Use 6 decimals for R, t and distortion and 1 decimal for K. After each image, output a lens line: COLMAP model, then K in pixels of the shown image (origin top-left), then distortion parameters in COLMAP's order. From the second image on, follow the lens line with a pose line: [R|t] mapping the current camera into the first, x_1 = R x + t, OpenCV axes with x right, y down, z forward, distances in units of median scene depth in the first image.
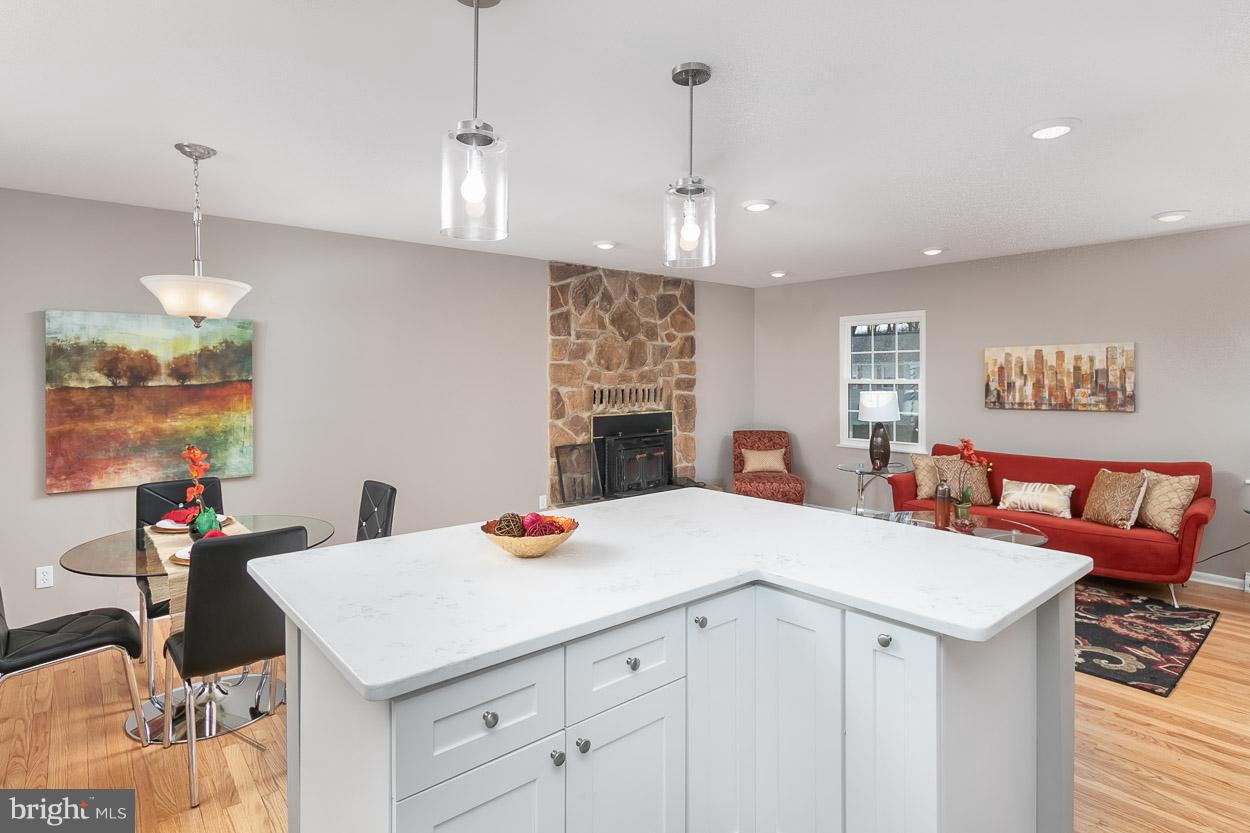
lens RADIAL K [[642.0, 0, 626.1], [0, 642.0, 372.3], [0, 0, 1]] dist [-0.004505, -0.001388]
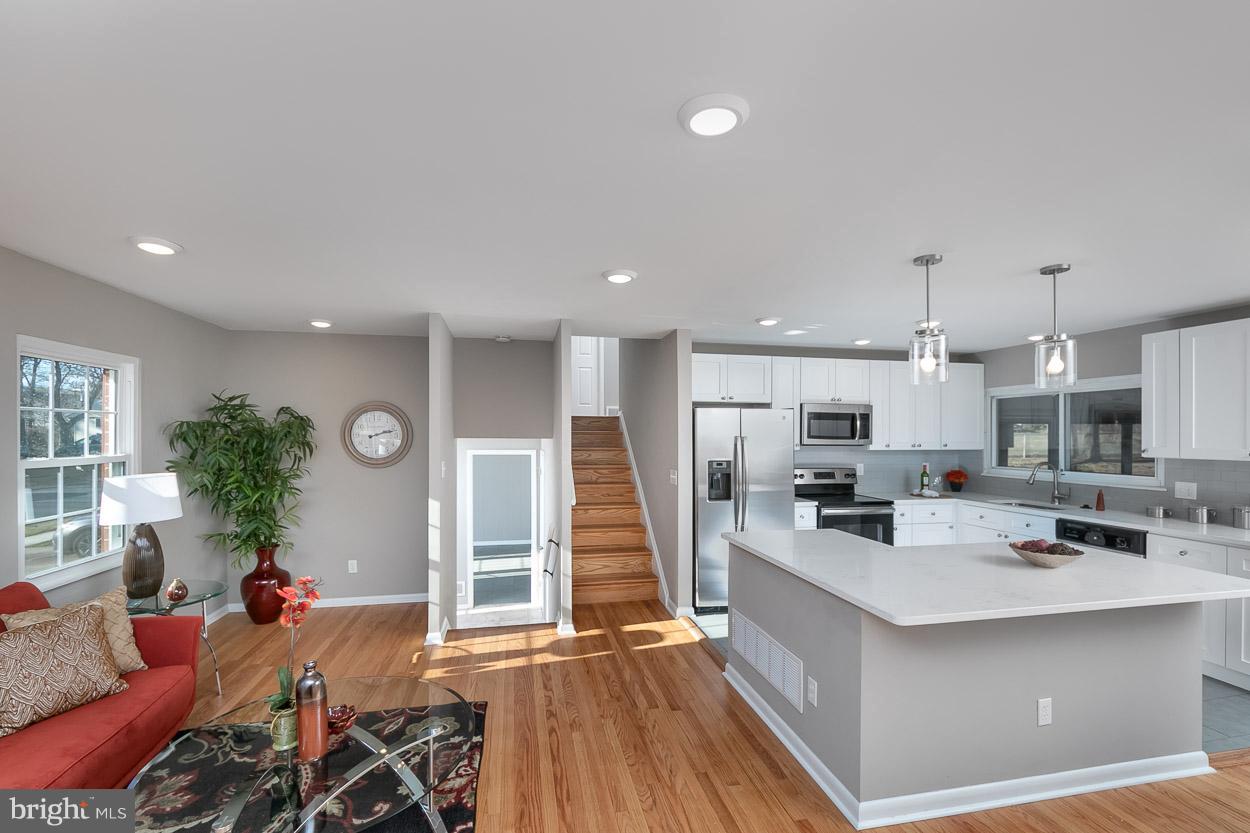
lens RADIAL K [[518.6, 0, 617.3], [0, 518.6, 431.4], [0, 0, 1]] dist [-0.001053, -0.000497]
pose [[-0.879802, 0.003973, 0.475324, 0.055069], [-0.000258, 0.999961, -0.008837, -0.014308], [-0.475340, -0.007898, -0.879766, 0.961518]]
